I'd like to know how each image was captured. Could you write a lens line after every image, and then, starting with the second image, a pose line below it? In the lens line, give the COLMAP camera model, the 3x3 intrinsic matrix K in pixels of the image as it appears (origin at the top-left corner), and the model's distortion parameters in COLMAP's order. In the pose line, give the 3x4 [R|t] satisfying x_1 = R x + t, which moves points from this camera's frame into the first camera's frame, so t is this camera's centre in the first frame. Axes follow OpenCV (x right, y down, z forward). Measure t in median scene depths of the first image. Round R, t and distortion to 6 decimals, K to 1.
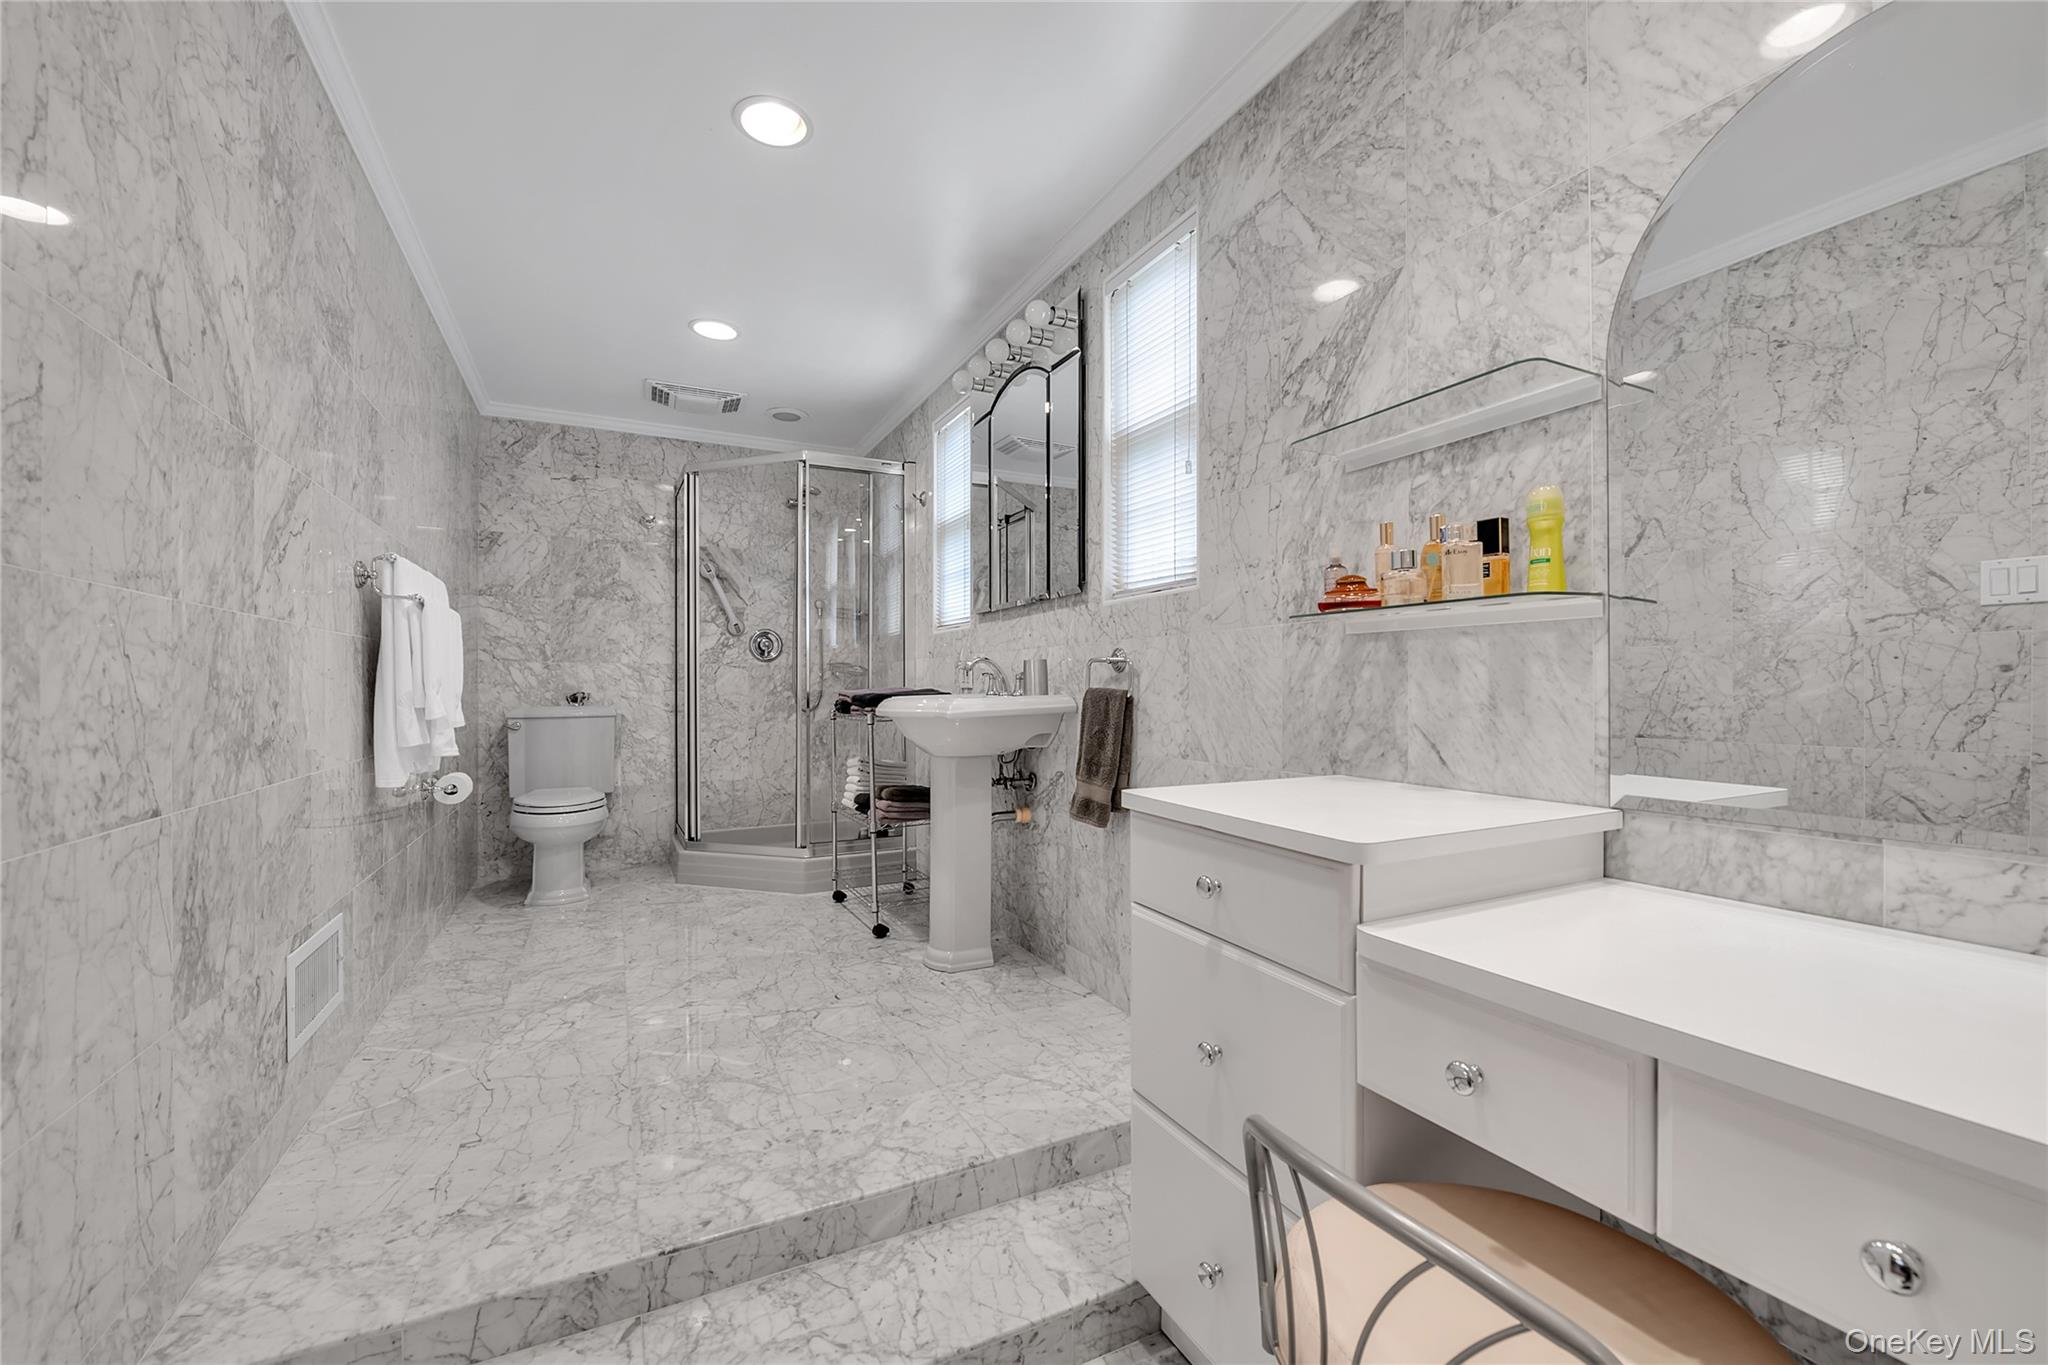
lens RADIAL K [[840.9, 0, 1029.0], [0, 840.9, 688.2], [0, 0, 1]] dist [0.002160, -0.000220]
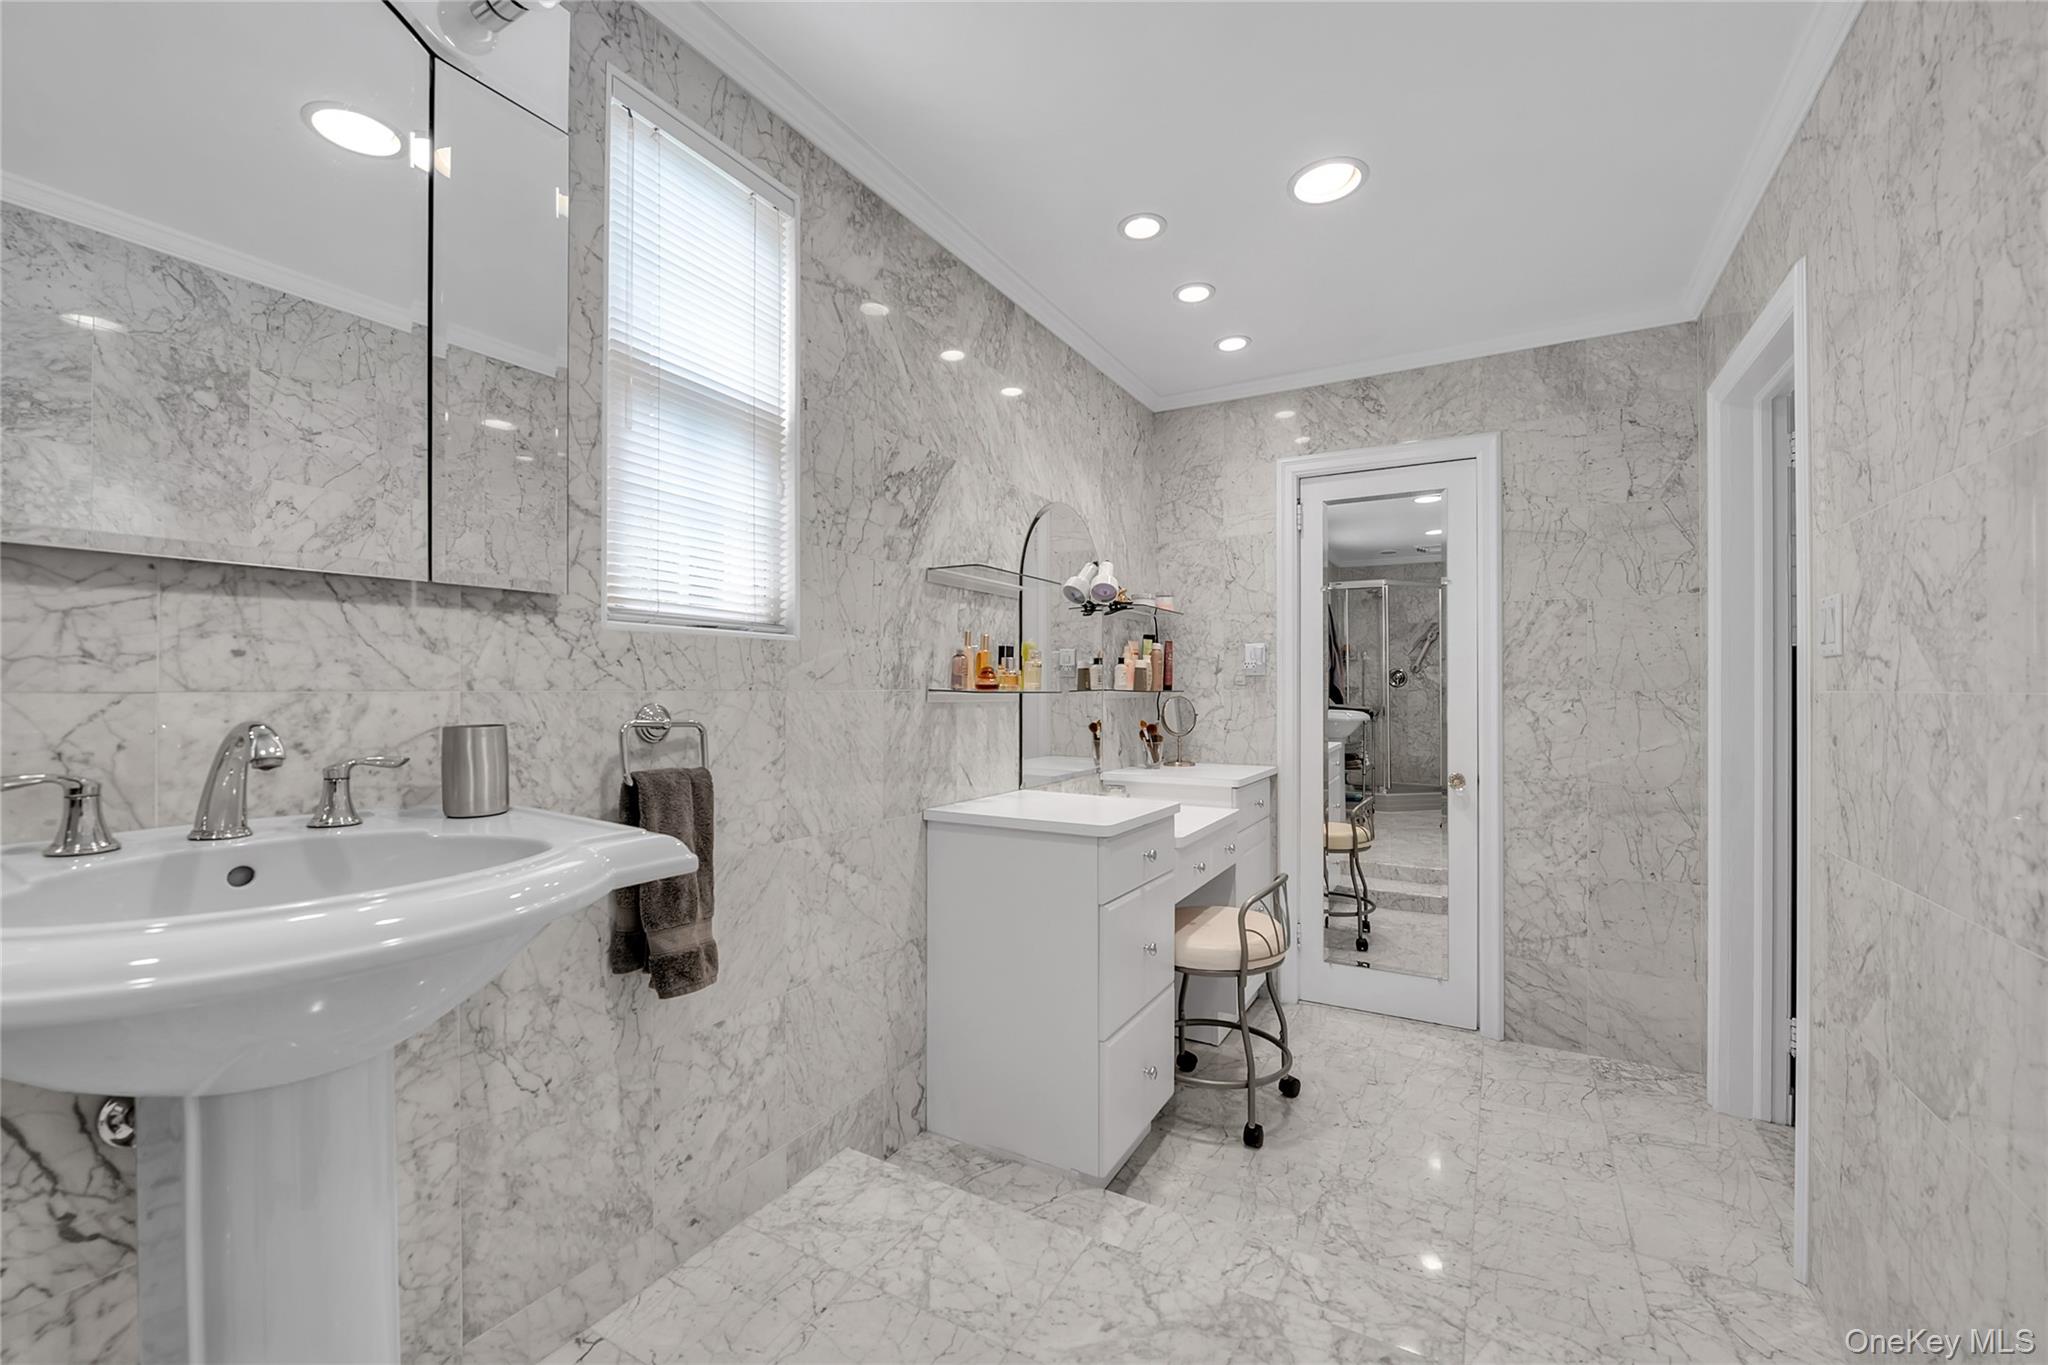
lens RADIAL K [[840.9, 0, 1027.9], [0, 840.9, 688.3], [0, 0, 1]] dist [0.002160, -0.000220]
pose [[-0.559144, 0.002140, 0.829068, -0.768730], [0.000800, 0.999998, -0.002041, -0.078803], [-0.829070, -0.000478, -0.559144, 1.522055]]
